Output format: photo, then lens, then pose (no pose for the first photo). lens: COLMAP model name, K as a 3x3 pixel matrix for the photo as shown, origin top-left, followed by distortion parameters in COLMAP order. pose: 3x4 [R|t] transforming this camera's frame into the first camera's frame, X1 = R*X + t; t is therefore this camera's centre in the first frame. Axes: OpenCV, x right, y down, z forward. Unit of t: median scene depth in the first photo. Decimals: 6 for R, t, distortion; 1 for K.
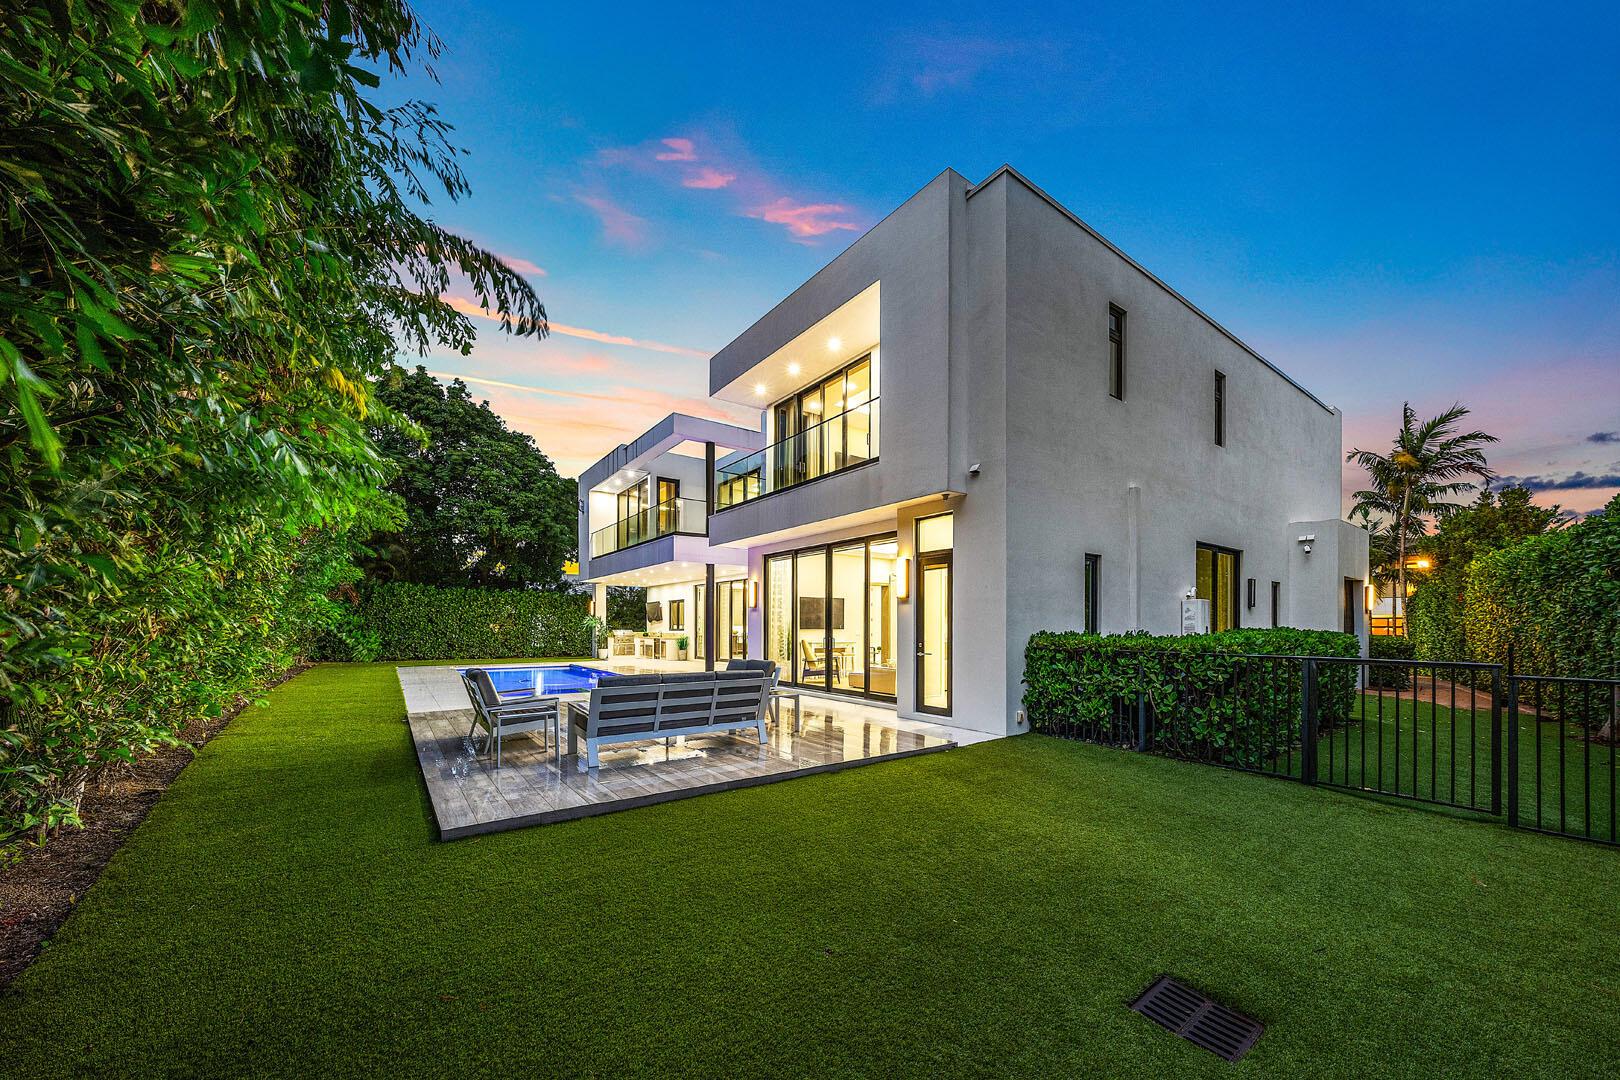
lens RADIAL K [[559.7, 0, 778.4], [0, 559.7, 626.9], [0, 0, 1]] dist [0.000001, -0.000063]
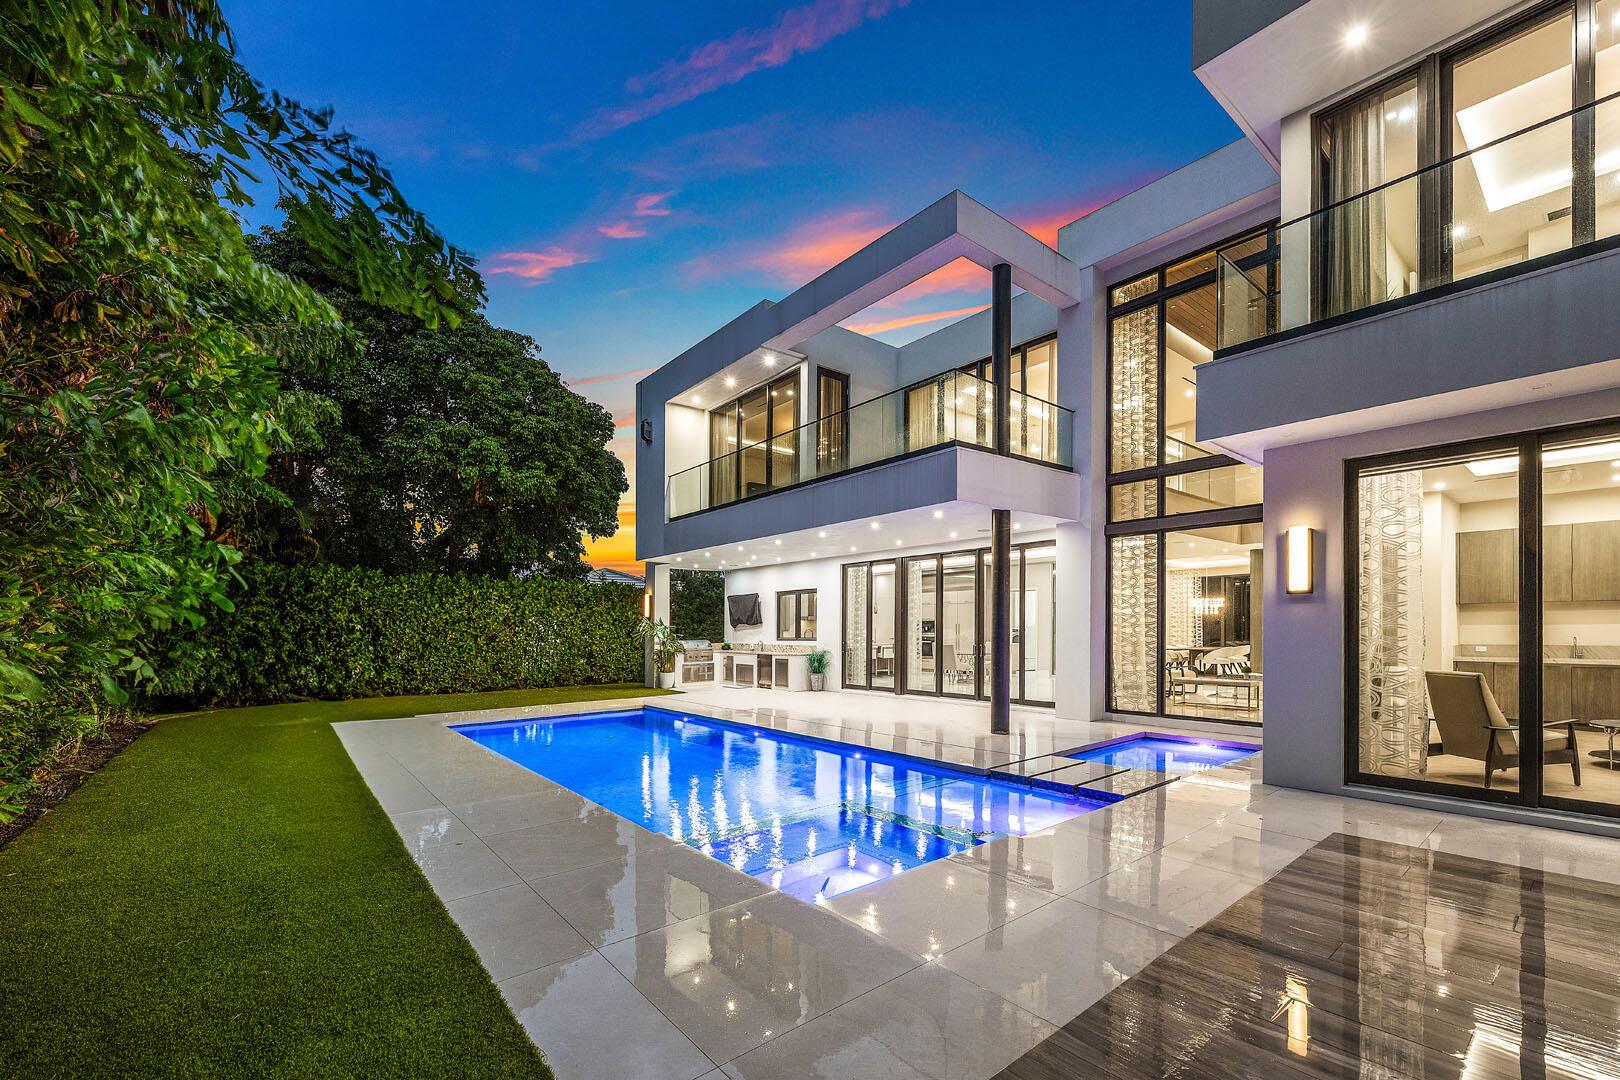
lens RADIAL K [[678.8, 0, 816.2], [0, 678.8, 627.4], [0, 0, 1]] dist [0.000167, 0.000039]
pose [[0.997114, -0.012639, 0.074856, -0.209717], [0.012968, 0.999908, -0.003901, -0.004599], [-0.074800, 0.004861, 0.997187, 0.251338]]
